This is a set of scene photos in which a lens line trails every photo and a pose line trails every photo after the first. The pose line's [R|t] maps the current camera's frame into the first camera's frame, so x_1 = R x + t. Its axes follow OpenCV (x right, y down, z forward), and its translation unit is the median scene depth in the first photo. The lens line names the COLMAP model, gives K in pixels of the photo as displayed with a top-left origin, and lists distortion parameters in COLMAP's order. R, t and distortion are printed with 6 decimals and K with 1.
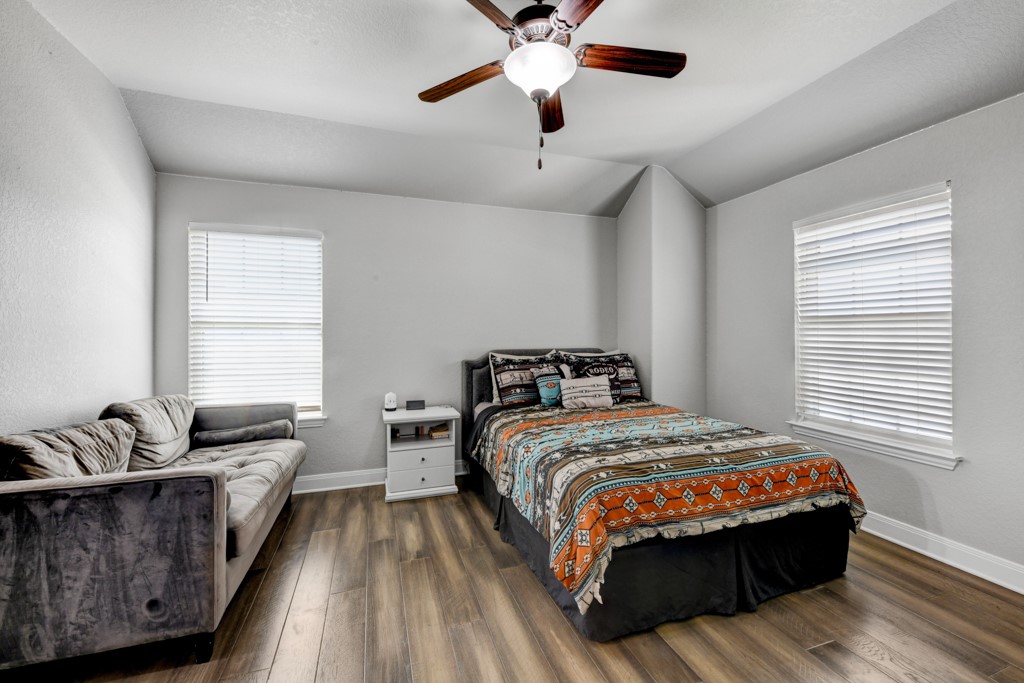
lens RADIAL K [[418.1, 0, 514.3], [0, 418.1, 335.0], [0, 0, 1]] dist [0.001094, 0.000069]
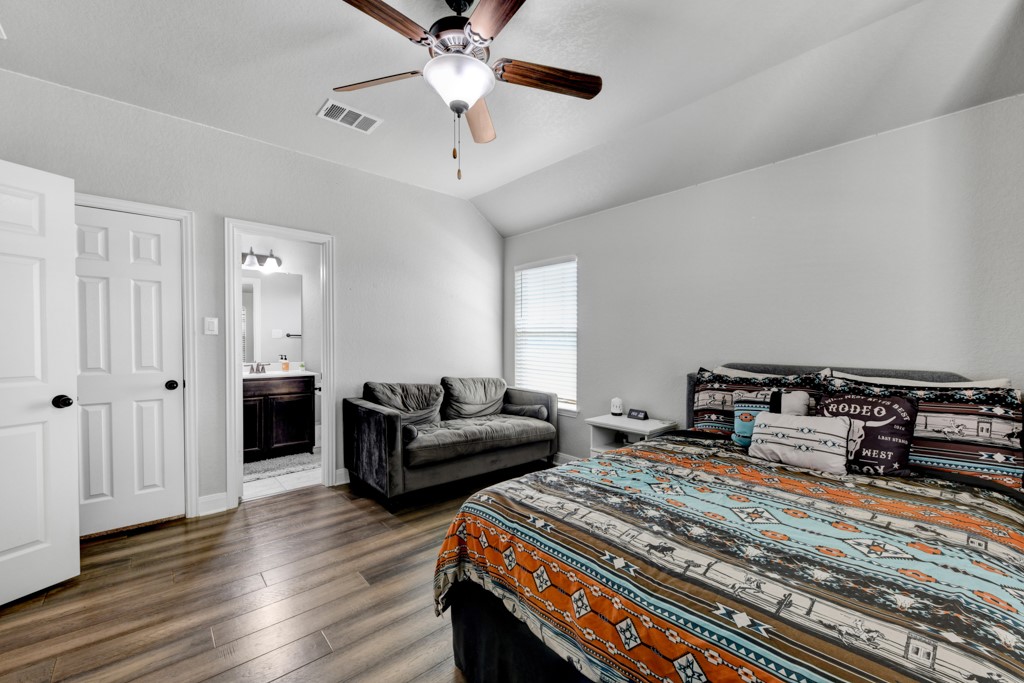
lens RADIAL K [[412.8, 0, 511.9], [0, 412.8, 349.4], [0, 0, 1]] dist [0.000335, 0.000068]
pose [[0.379645, 0.025892, -0.924770, 0.577262], [-0.010520, 0.999664, 0.023670, -0.002976], [0.925072, 0.000743, 0.379790, 0.397055]]
